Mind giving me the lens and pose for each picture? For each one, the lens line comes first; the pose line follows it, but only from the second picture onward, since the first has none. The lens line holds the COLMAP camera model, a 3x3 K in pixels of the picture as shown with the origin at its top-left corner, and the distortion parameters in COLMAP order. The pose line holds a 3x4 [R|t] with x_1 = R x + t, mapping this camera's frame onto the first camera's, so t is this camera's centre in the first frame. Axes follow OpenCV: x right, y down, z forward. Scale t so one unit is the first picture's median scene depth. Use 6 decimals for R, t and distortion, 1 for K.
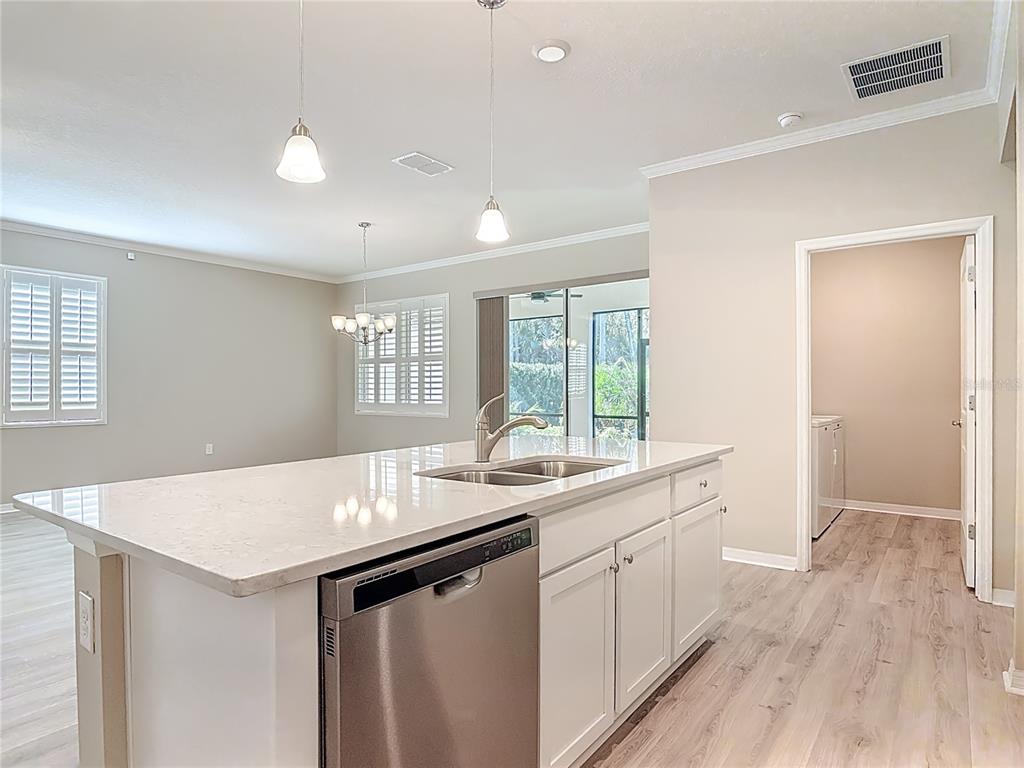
lens RADIAL K [[588.6, 0, 511.9], [0, 588.6, 391.1], [0, 0, 1]] dist [-0.006142, -0.004408]
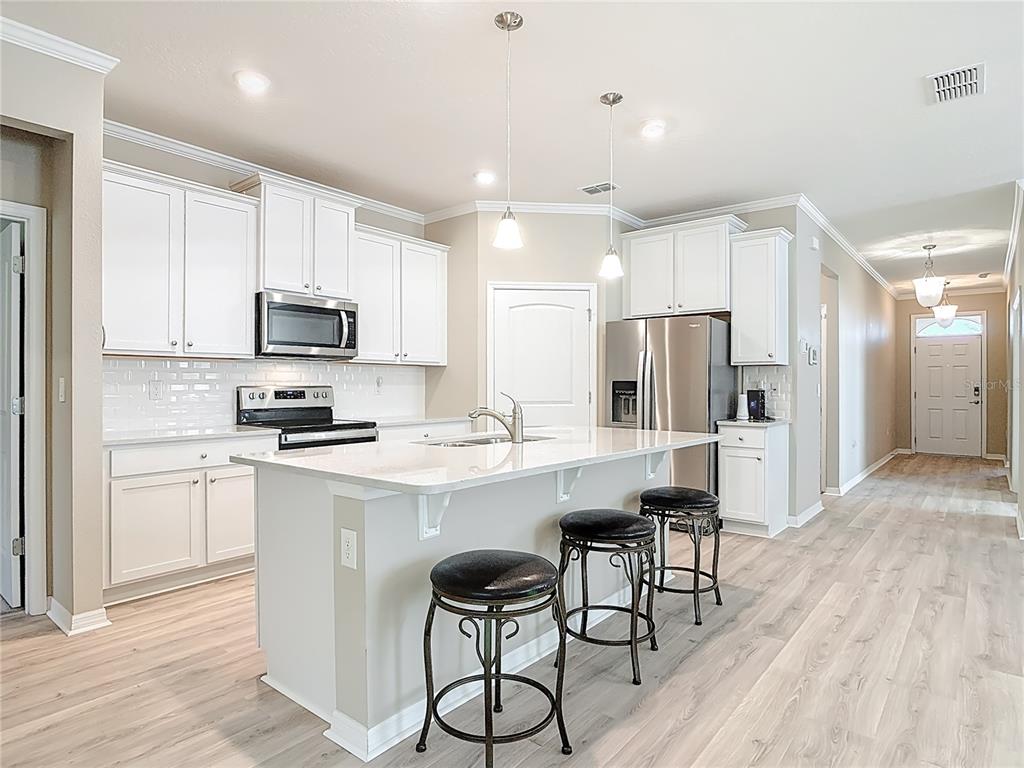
lens RADIAL K [[592.6, 0, 509.0], [0, 592.6, 385.8], [0, 0, 1]] dist [-0.004694, -0.003173]
pose [[-0.998765, 0.001458, 0.049660, -0.058051], [0.001888, 0.999961, 0.008608, -0.012603], [-0.049645, 0.008691, -0.998729, 1.391733]]
